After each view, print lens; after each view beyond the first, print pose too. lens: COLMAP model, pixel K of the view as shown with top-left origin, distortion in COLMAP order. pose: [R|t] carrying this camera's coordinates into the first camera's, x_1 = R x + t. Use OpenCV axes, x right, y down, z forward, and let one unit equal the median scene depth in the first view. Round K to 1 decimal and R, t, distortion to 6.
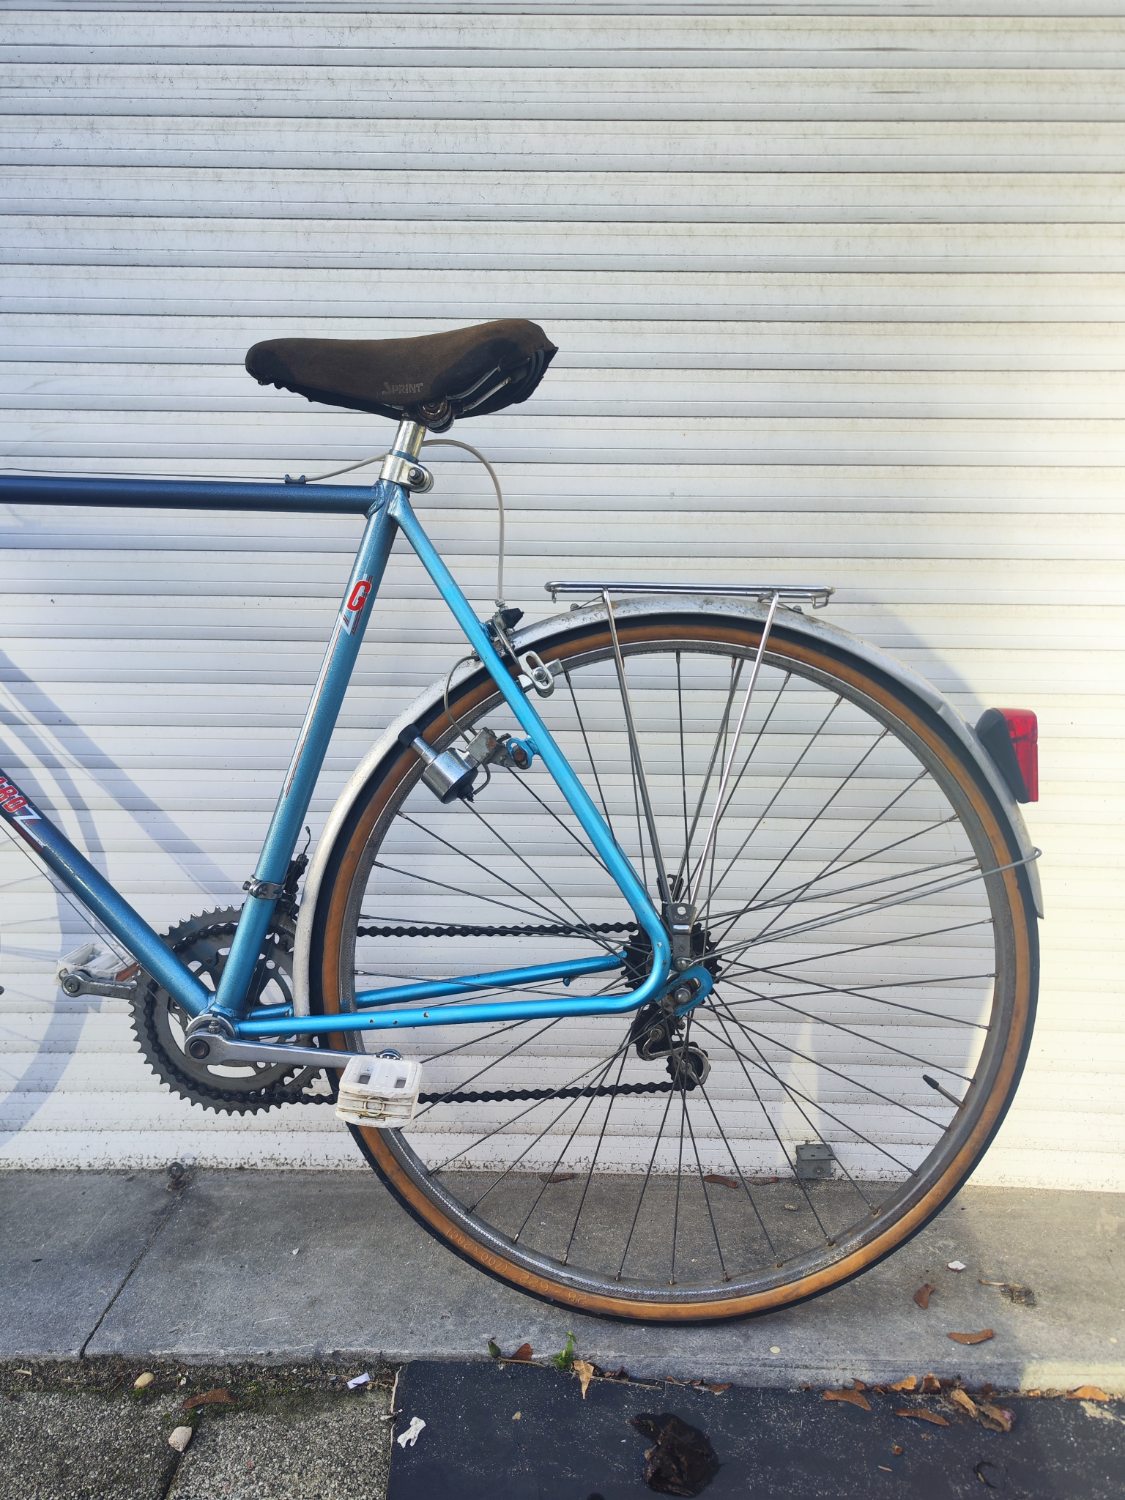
lens RADIAL K [[1078.9, 0, 562.5], [0, 1078.9, 750.0], [0, 0, 1]] dist [0.035511, -0.030987]
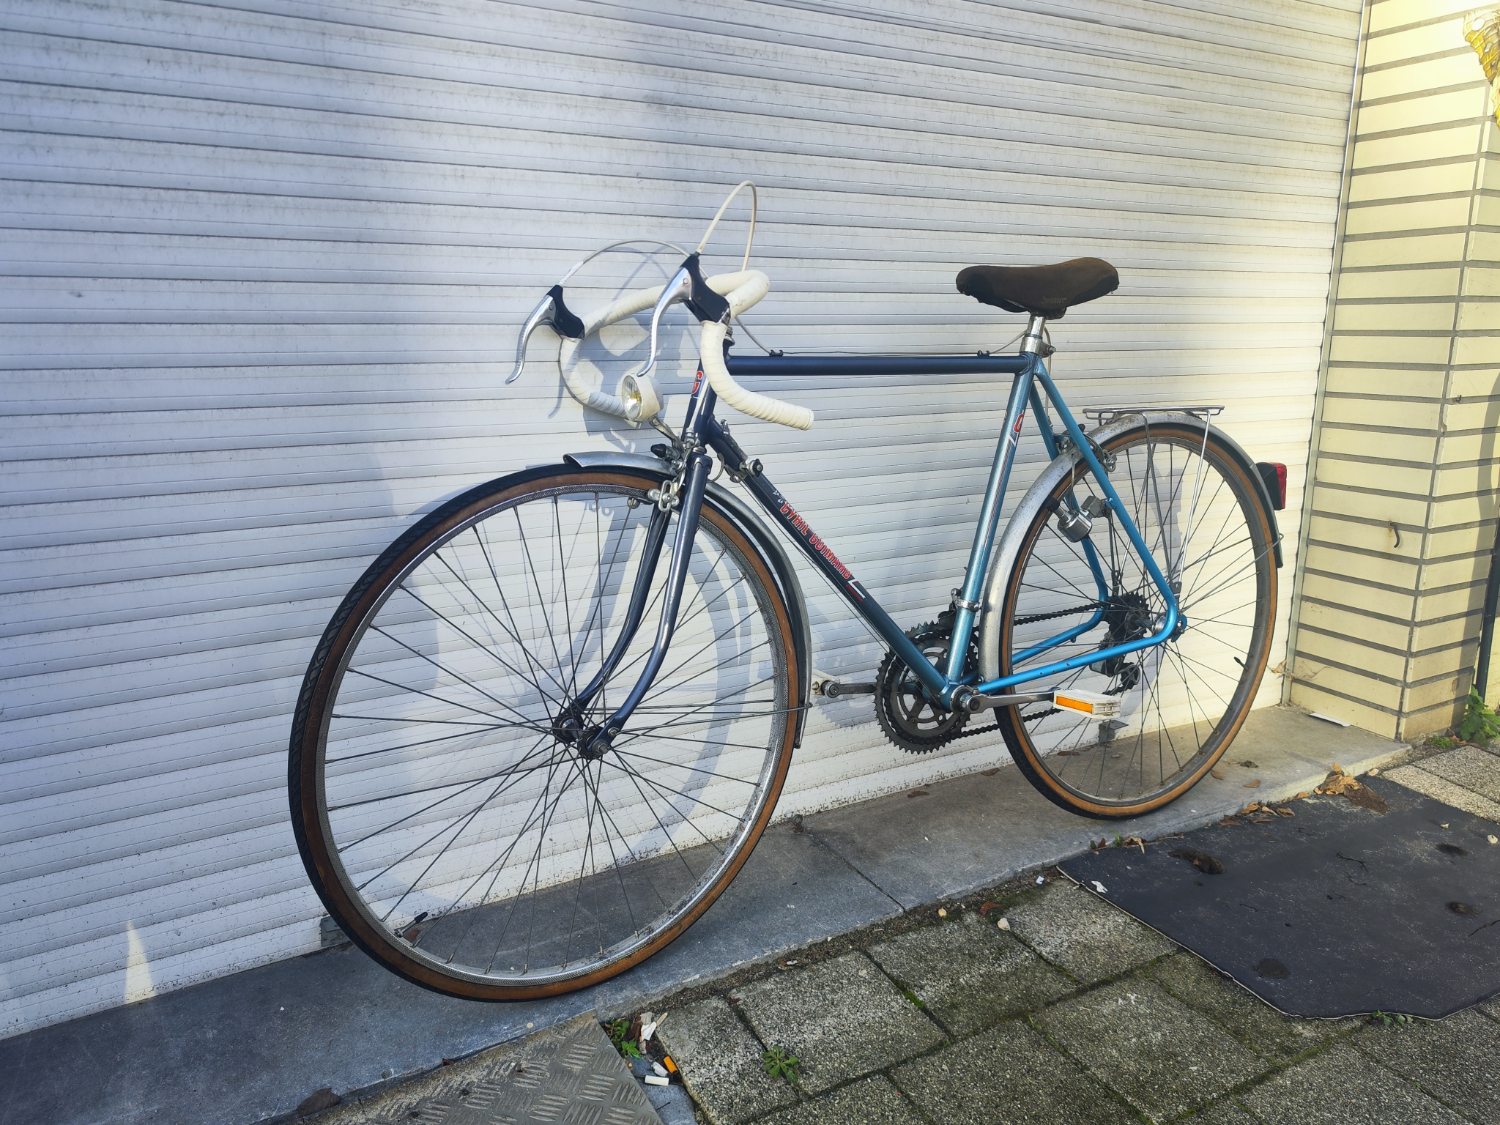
lens RADIAL K [[1078.9, 0, 747.8], [0, 1078.9, 545.9], [0, 0, 1]] dist [0.035511, -0.030987]
pose [[0.869845, -0.110160, 0.480869, -1.227802], [0.074096, 0.992866, 0.093418, -0.127104], [-0.487729, -0.045629, 0.871802, -0.223999]]
